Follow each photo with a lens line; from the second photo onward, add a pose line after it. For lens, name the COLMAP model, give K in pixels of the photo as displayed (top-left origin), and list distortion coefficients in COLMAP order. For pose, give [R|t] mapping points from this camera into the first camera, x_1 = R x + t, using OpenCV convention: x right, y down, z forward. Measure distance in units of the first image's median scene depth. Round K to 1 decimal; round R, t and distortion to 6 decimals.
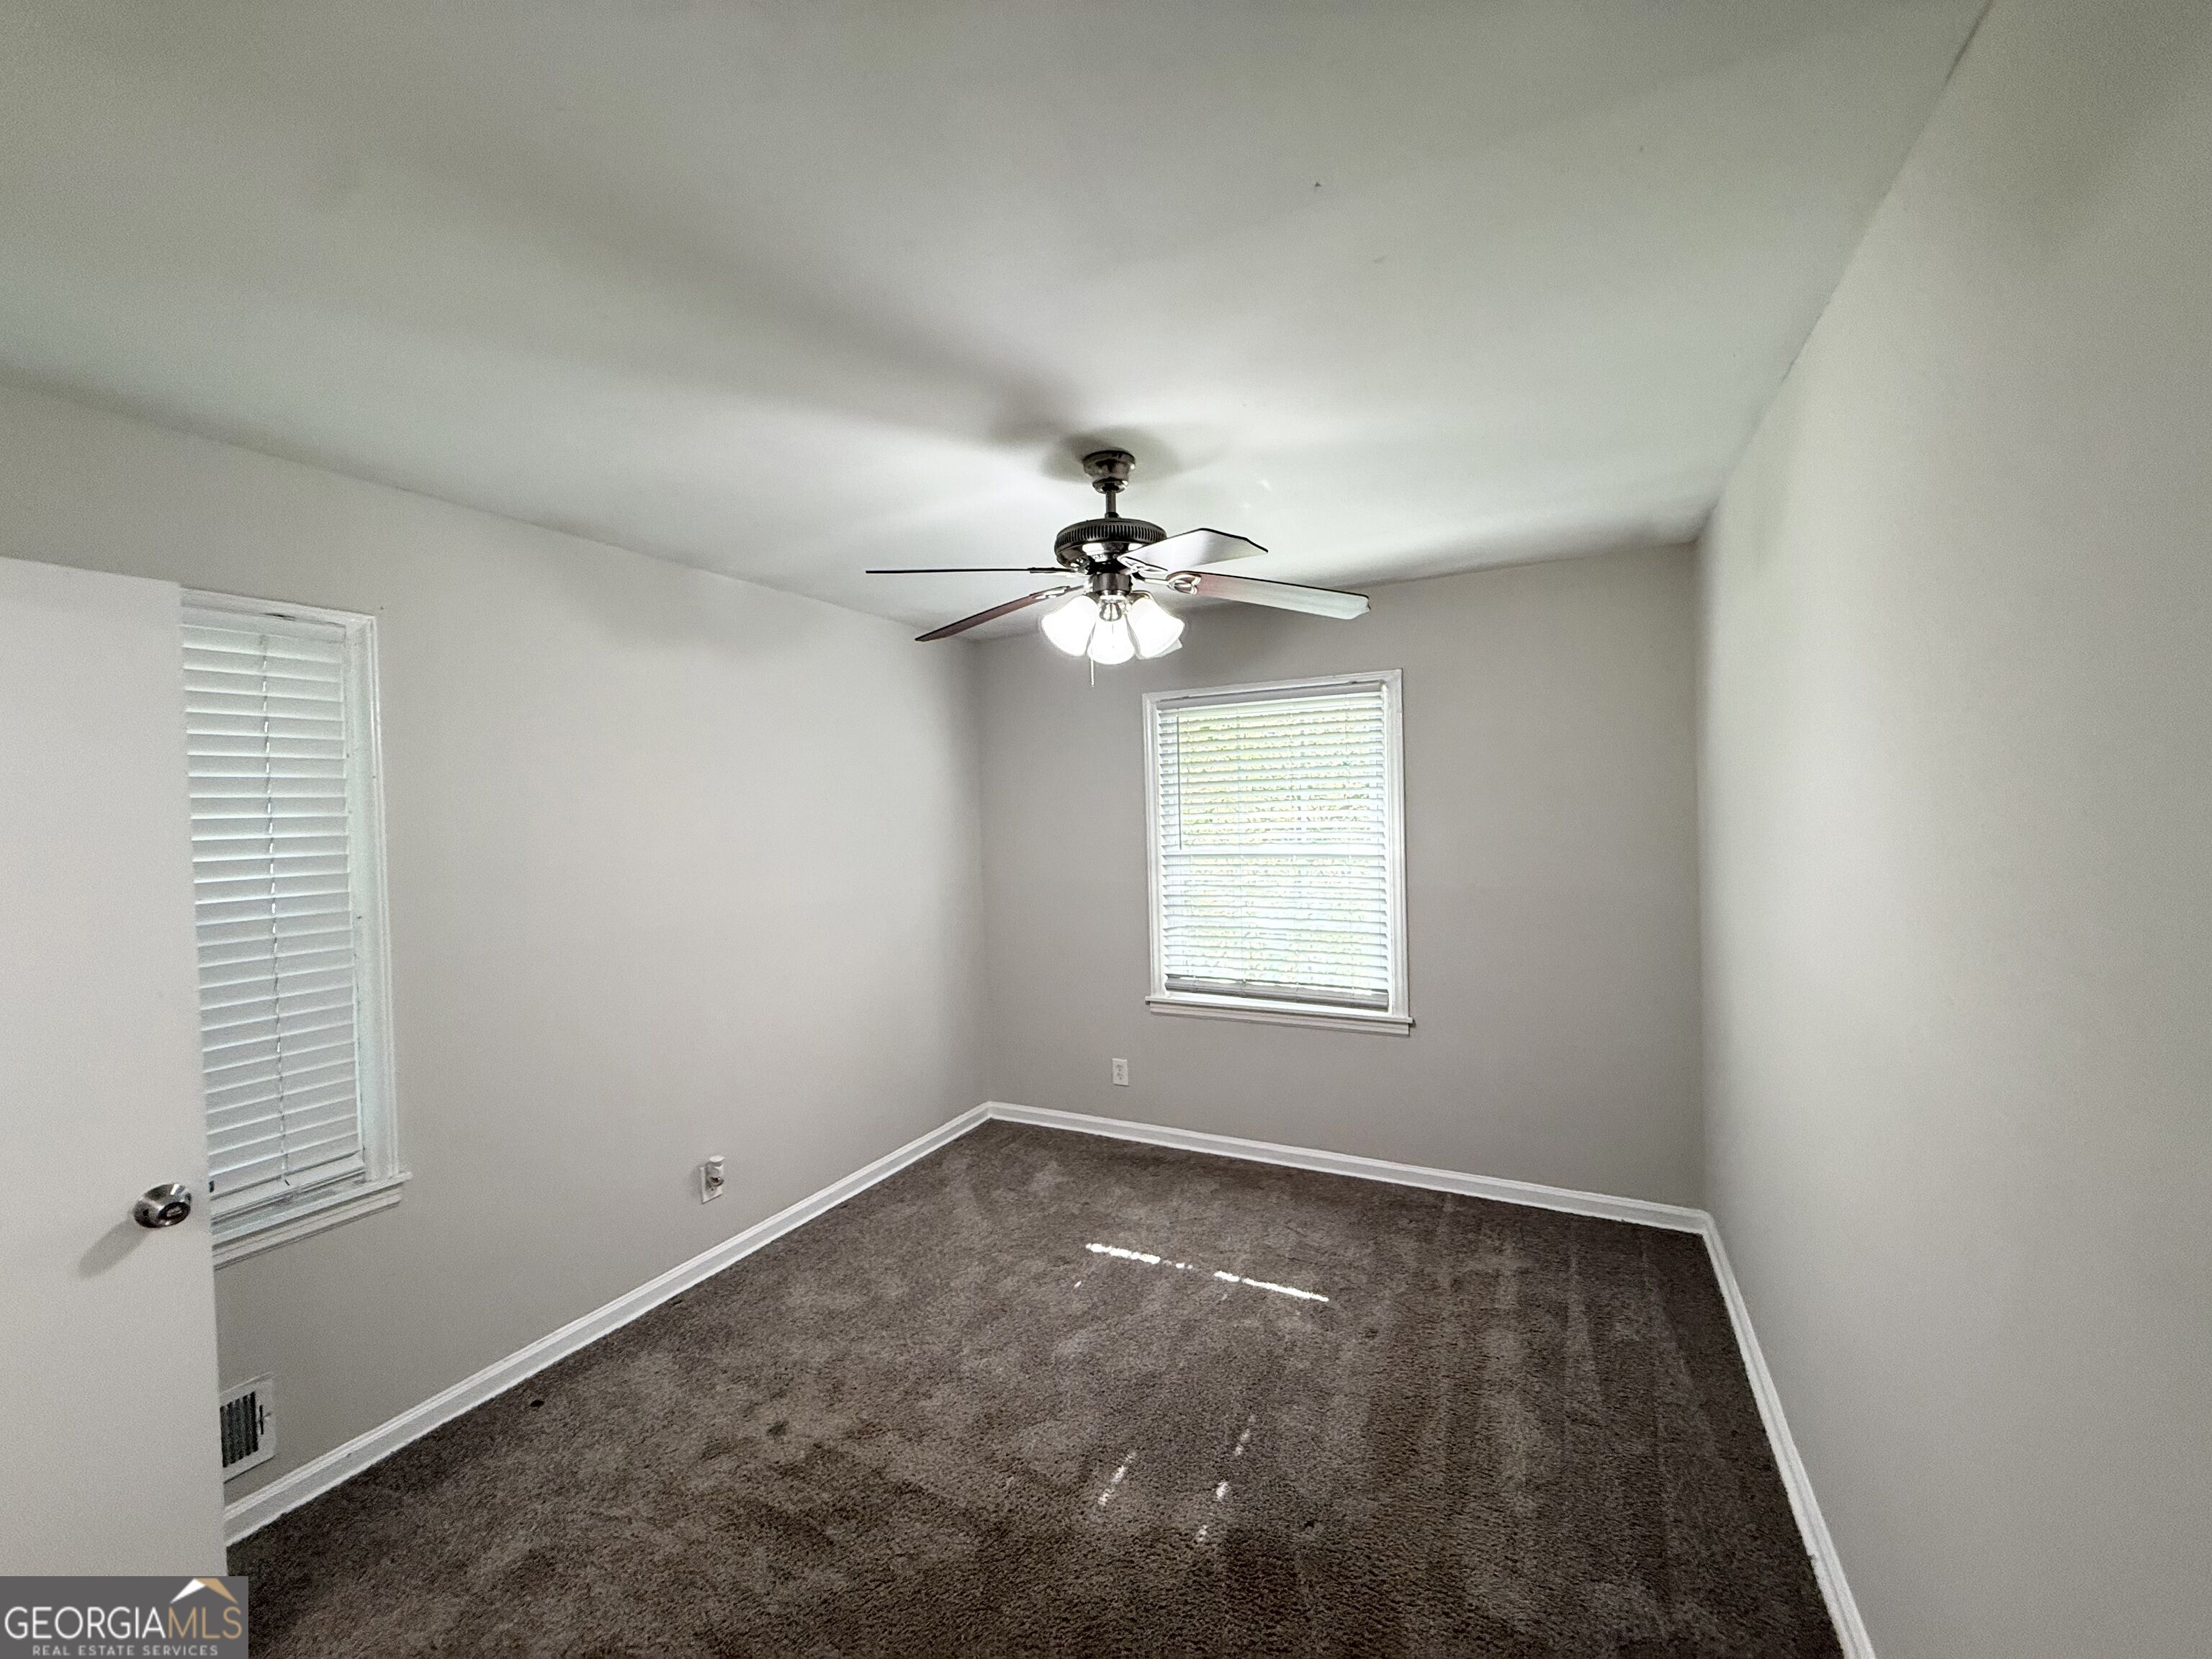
lens RADIAL K [[881.3, 0, 1101.4], [0, 881.3, 821.4], [0, 0, 1]] dist [0.000099, 0.000072]
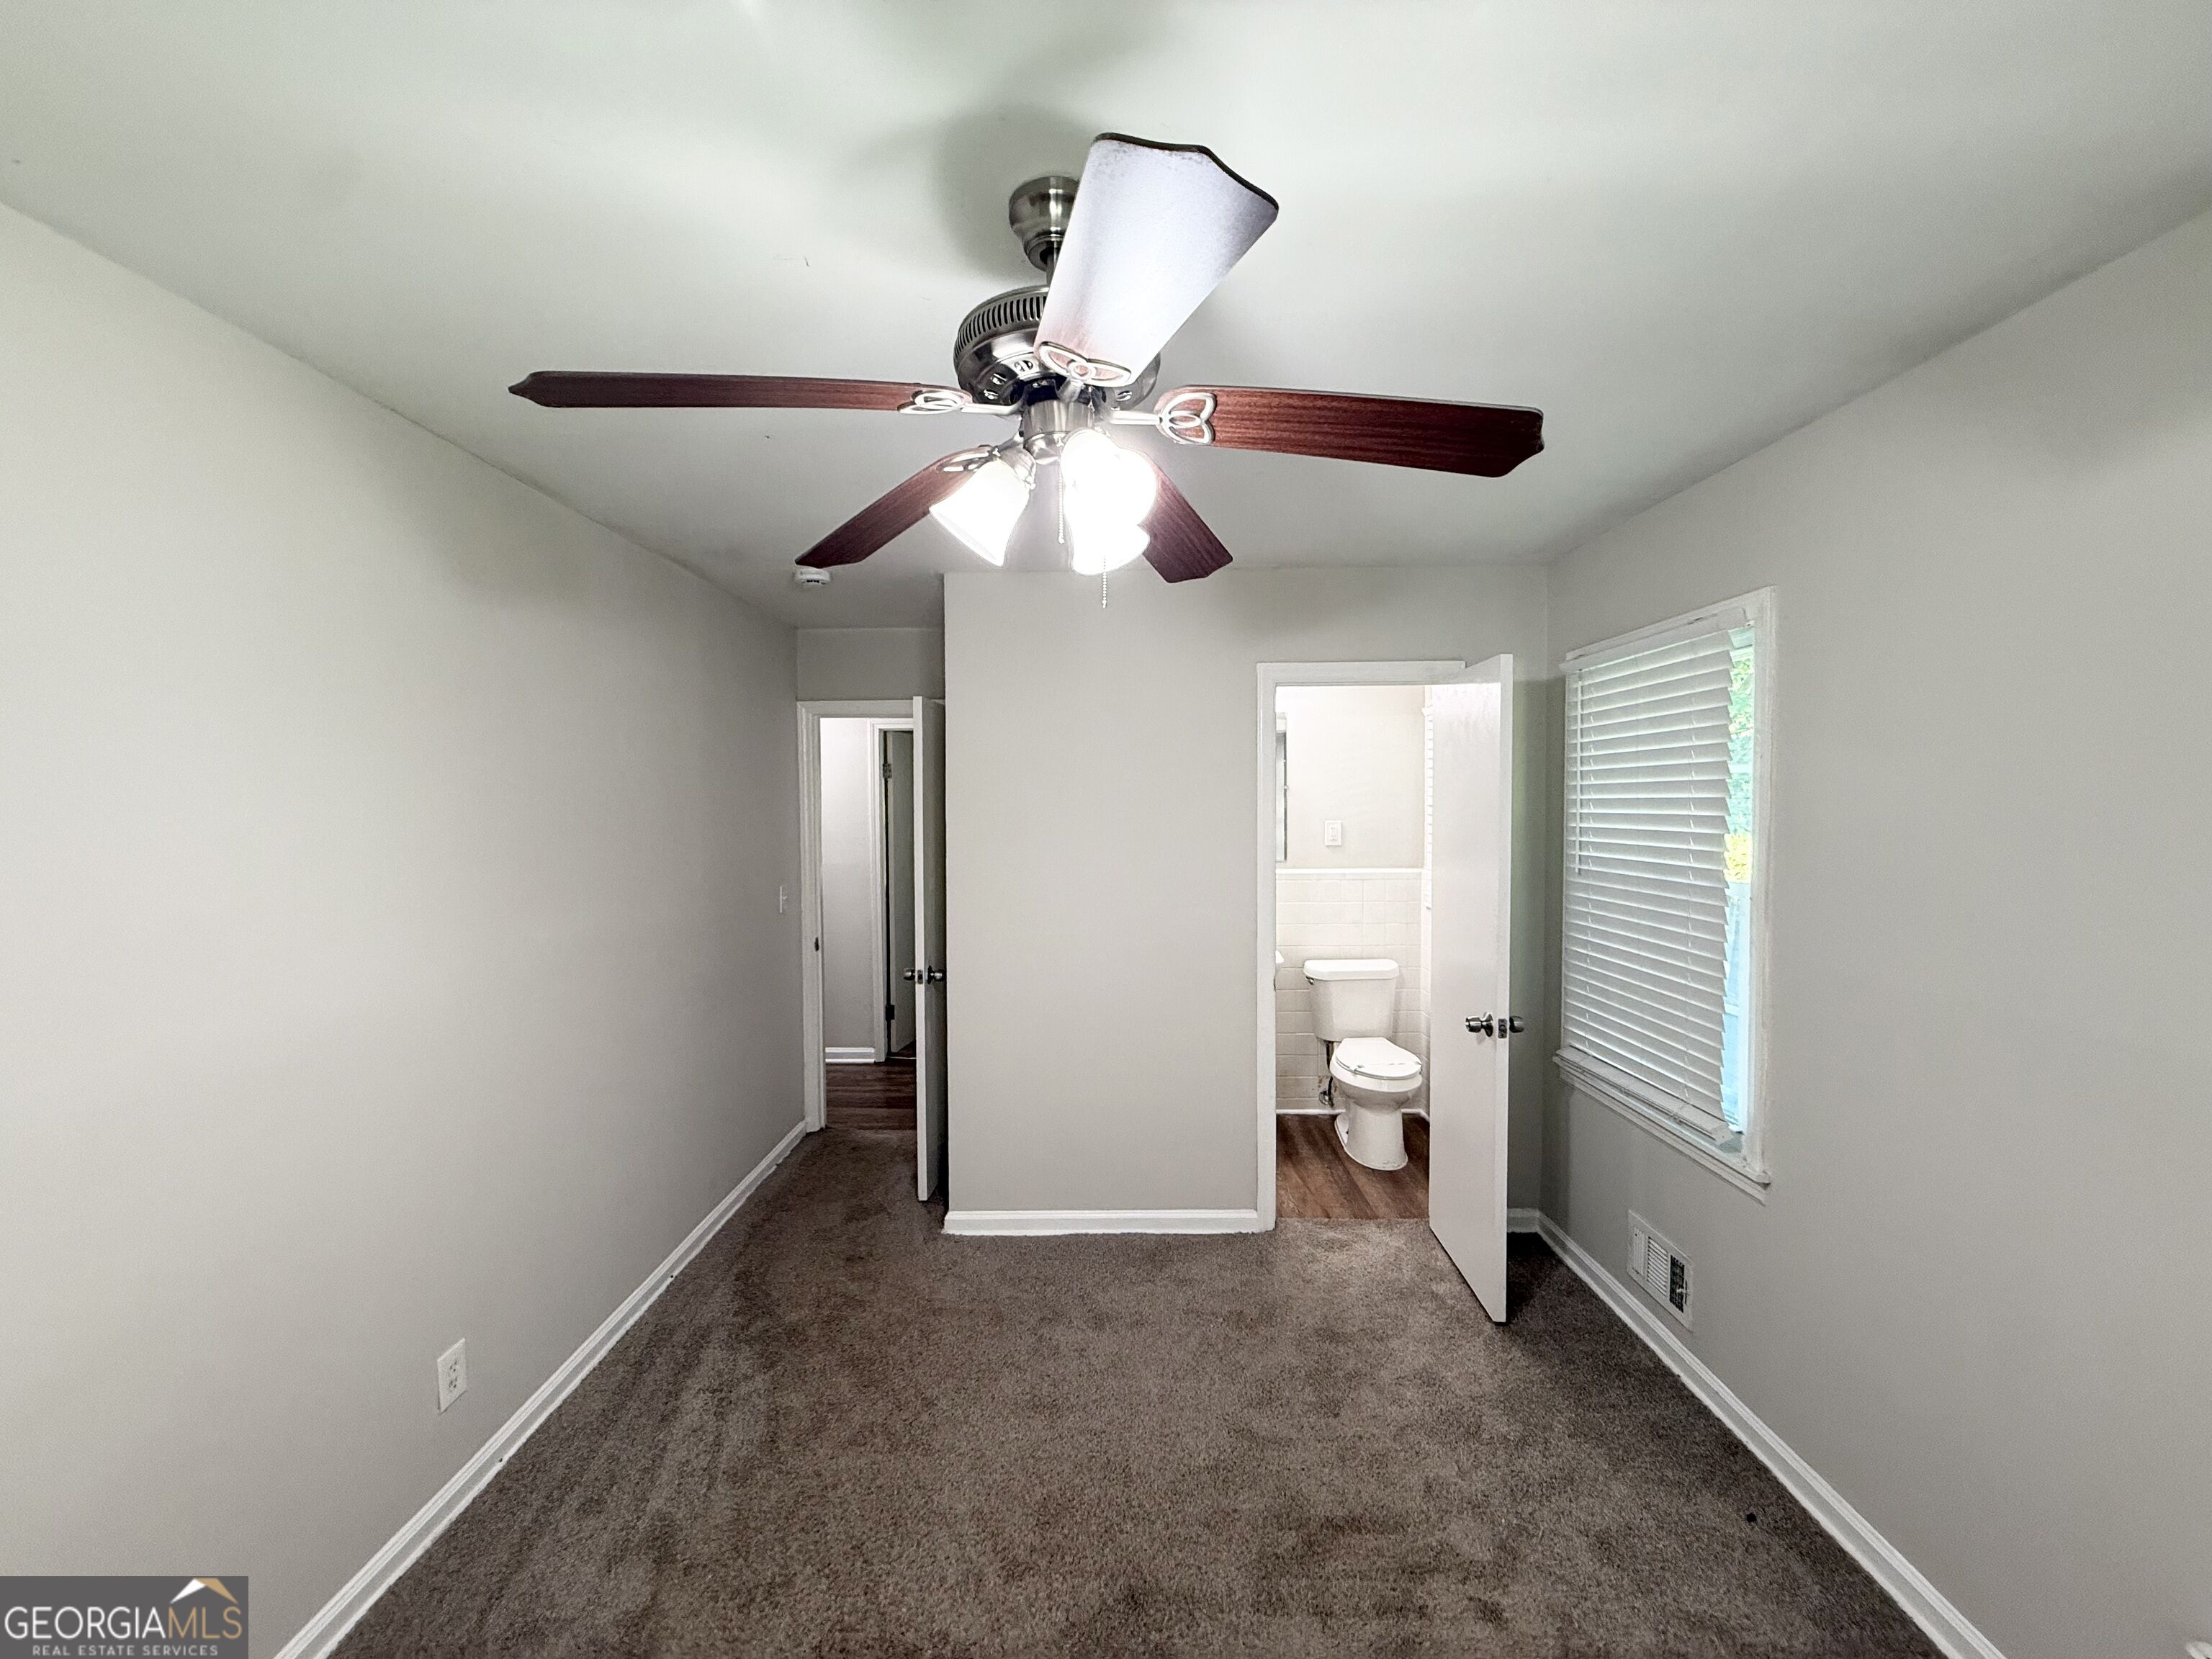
lens RADIAL K [[881.3, 0, 1101.4], [0, 881.3, 821.4], [0, 0, 1]] dist [0.000099, 0.000072]
pose [[-0.896615, 0.047925, -0.440210, 0.257552], [0.024496, 0.997972, 0.058755, -0.057656], [0.442133, 0.041897, -0.895970, 1.590313]]
